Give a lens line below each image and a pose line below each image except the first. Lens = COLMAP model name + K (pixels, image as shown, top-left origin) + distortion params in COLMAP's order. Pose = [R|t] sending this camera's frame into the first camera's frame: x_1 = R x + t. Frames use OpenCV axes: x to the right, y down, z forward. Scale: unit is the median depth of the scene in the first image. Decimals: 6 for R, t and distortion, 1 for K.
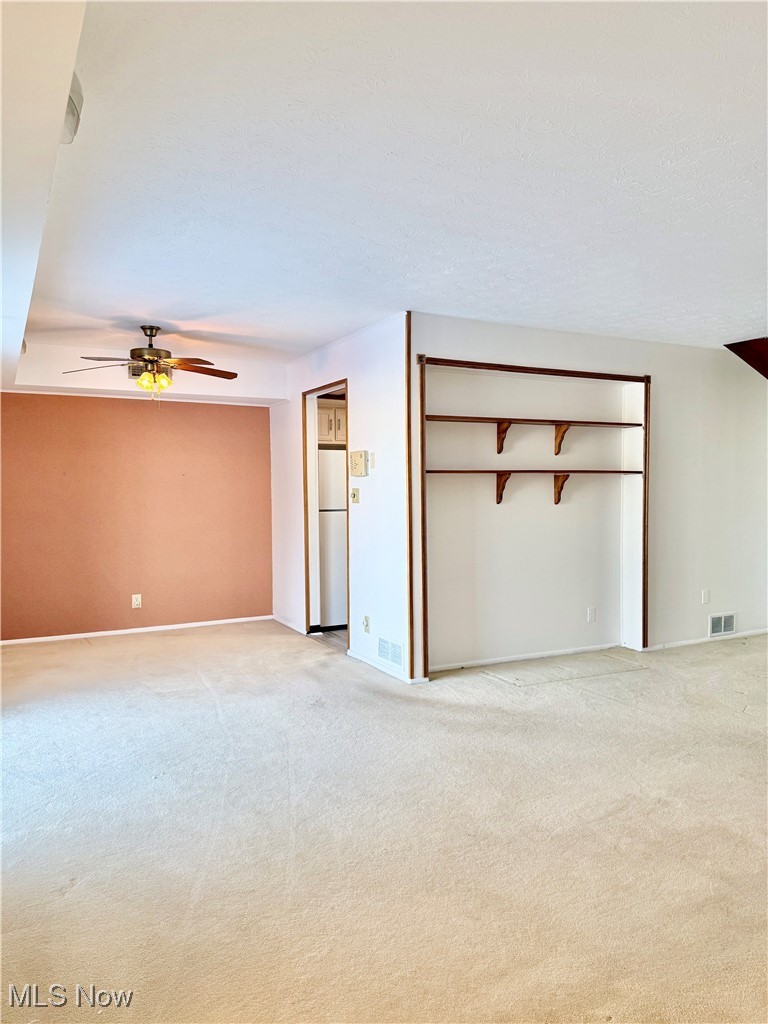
lens RADIAL K [[717.7, 0, 382.2], [0, 717.7, 513.0], [0, 0, 1]] dist [0.172444, -0.355819]
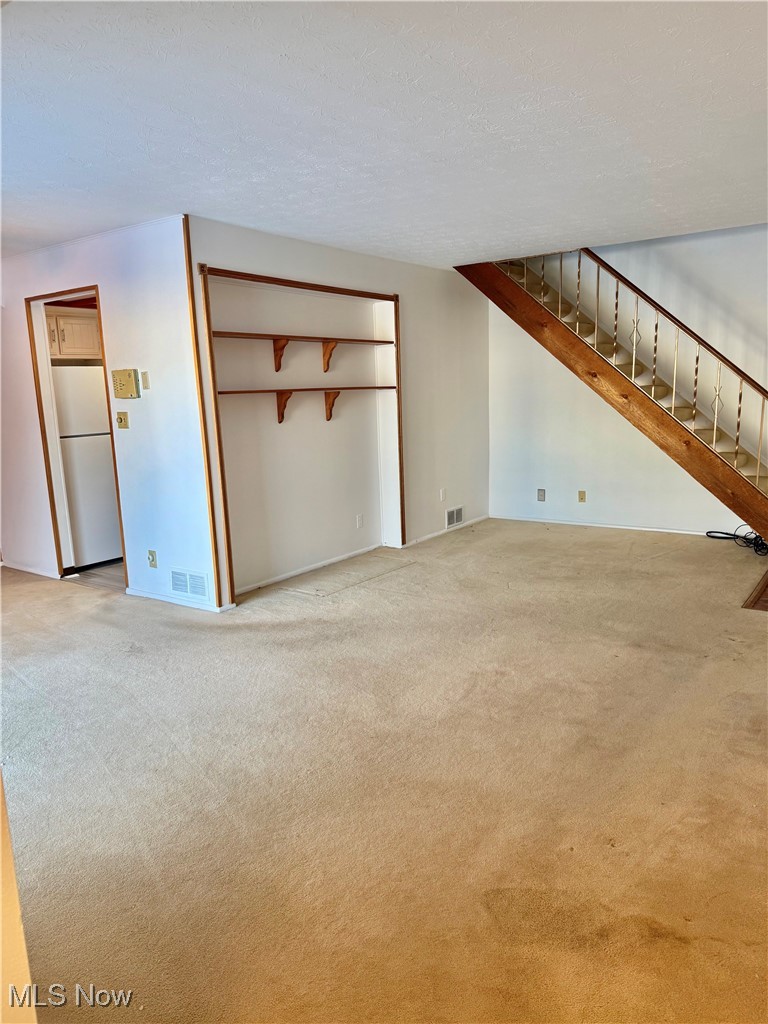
lens RADIAL K [[717.7, 0, 382.2], [0, 717.7, 513.0], [0, 0, 1]] dist [0.172444, -0.355819]
pose [[0.891779, -0.103287, 0.440525, -0.171773], [0.045738, 0.989188, 0.139339, -0.023191], [-0.450154, -0.104111, 0.886861, 0.036463]]
